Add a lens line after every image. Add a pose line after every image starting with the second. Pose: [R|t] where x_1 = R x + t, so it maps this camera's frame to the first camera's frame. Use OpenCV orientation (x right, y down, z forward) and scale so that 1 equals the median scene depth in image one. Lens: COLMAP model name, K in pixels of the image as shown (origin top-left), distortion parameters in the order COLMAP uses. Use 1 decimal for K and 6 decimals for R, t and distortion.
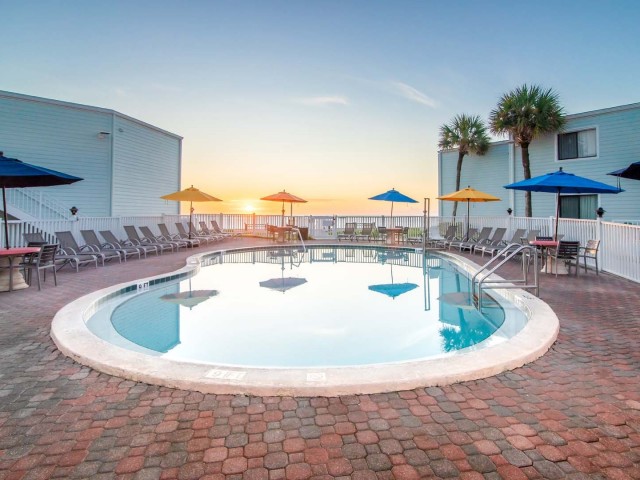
lens RADIAL K [[389.4, 0, 326.1], [0, 389.4, 208.7], [0, 0, 1]] dist [0.000989, -0.001795]
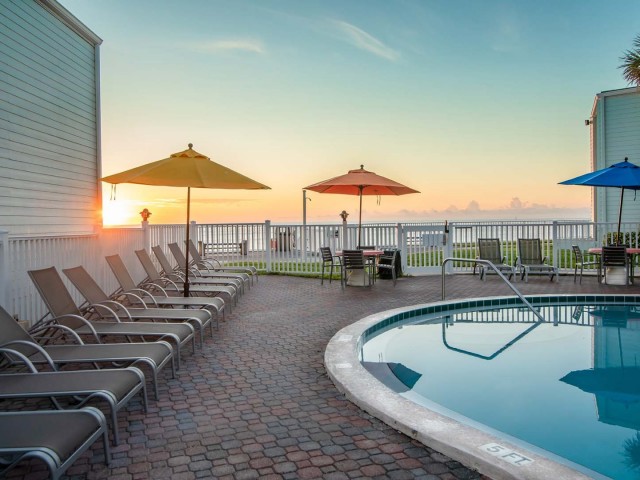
lens RADIAL K [[596.2, 0, 323.5], [0, 596.2, 237.4], [0, 0, 1]] dist [-0.000011, 0.000000]
pose [[0.990196, -0.020081, 0.138230, -0.251057], [0.014289, 0.998983, 0.042768, 0.002725], [-0.138949, -0.040373, 0.989476, 0.367361]]
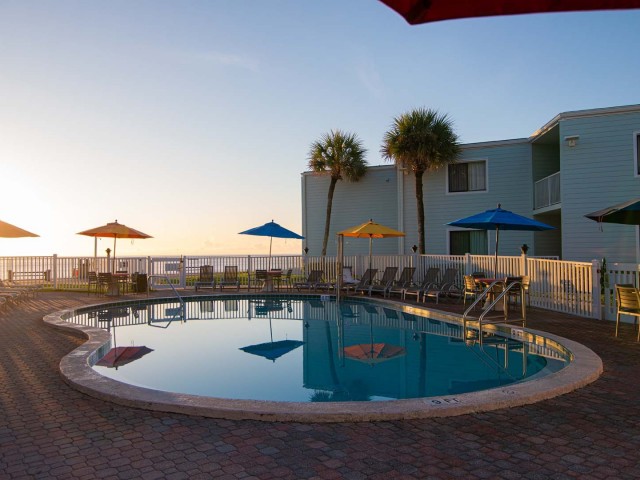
lens RADIAL K [[544.6, 0, 334.8], [0, 544.6, 238.5], [0, 0, 1]] dist [-0.001145, 0.016623]
pose [[0.902959, -0.001475, 0.429725, -0.179006], [0.006654, 0.999922, -0.010550, -0.003340], [-0.429676, 0.012385, 0.902898, -0.039087]]
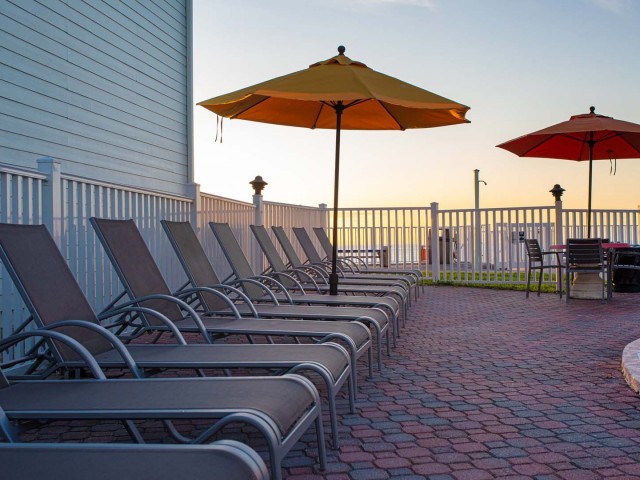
lens RADIAL K [[810.2, 0, 342.3], [0, 810.2, 245.7], [0, 0, 1]] dist [-0.045639, 0.000000]
pose [[0.999684, -0.016362, -0.019067, -0.281422], [0.016728, 0.999675, 0.019218, 0.035378], [0.018746, -0.019531, 0.999634, 0.456145]]
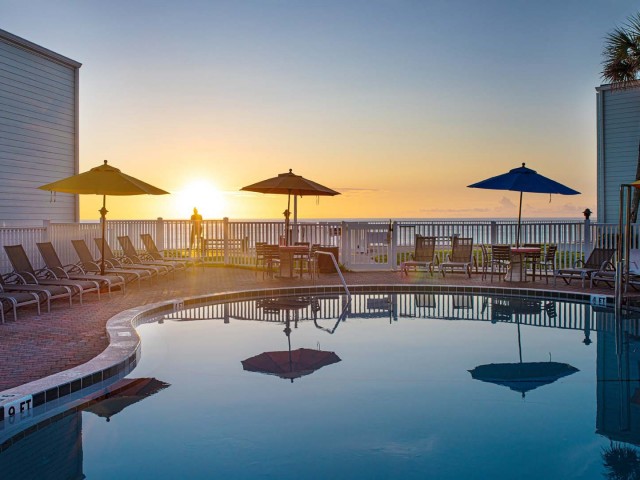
lens RADIAL K [[740.7, 0, 309.2], [0, 740.7, 232.5], [0, 0, 1]] dist [-0.026516, 0.000000]
pose [[0.998971, -0.005272, -0.045035, -0.045089], [0.006795, 0.999408, 0.033738, -0.001106], [0.044831, -0.034010, 0.998416, 0.087710]]
